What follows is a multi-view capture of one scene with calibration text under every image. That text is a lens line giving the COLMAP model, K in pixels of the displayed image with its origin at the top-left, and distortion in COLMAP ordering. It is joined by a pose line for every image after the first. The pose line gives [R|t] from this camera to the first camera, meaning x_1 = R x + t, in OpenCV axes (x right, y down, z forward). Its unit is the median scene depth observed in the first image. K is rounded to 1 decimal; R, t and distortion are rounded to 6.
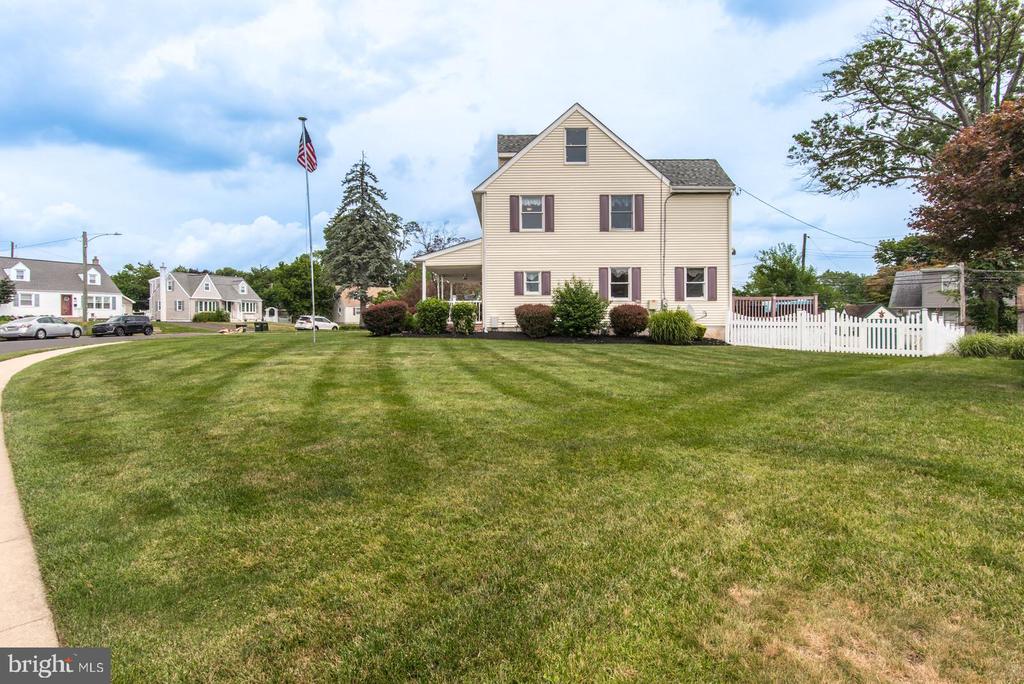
lens RADIAL K [[504.6, 0, 512.8], [0, 504.6, 320.4], [0, 0, 1]] dist [0.005527, 0.000385]
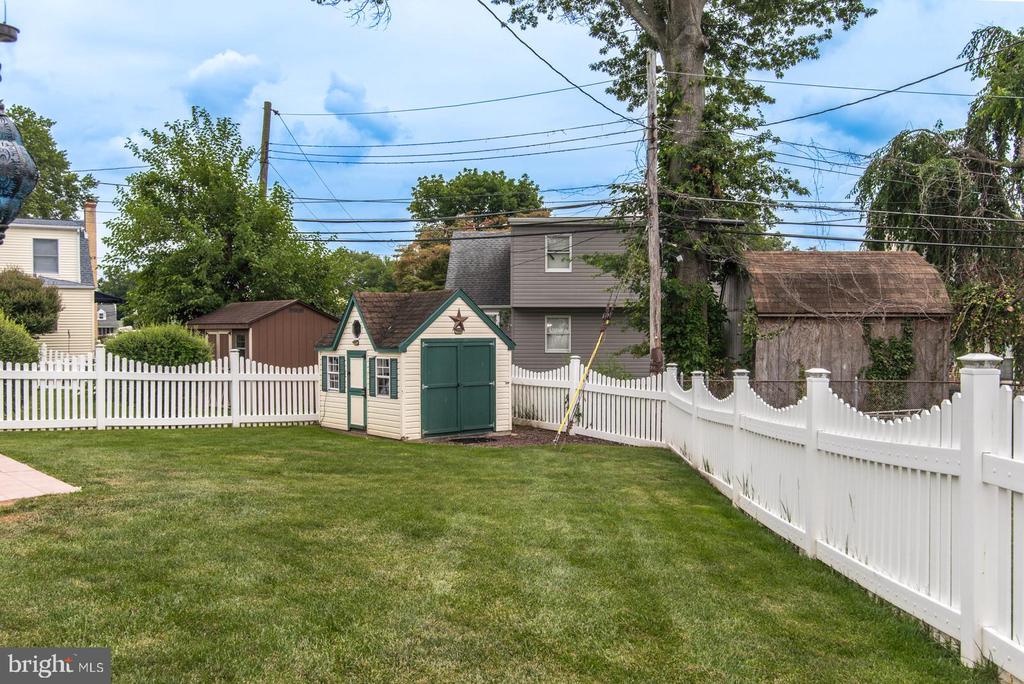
lens RADIAL K [[873.8, 0, 512.7], [0, 873.8, 338.6], [0, 0, 1]] dist [0.008247, 0.000748]
pose [[0.731793, -0.007771, 0.681482, 0.275322], [0.001004, 0.999946, 0.010324, -0.005949], [-0.681526, -0.006871, 0.731762, 0.414127]]
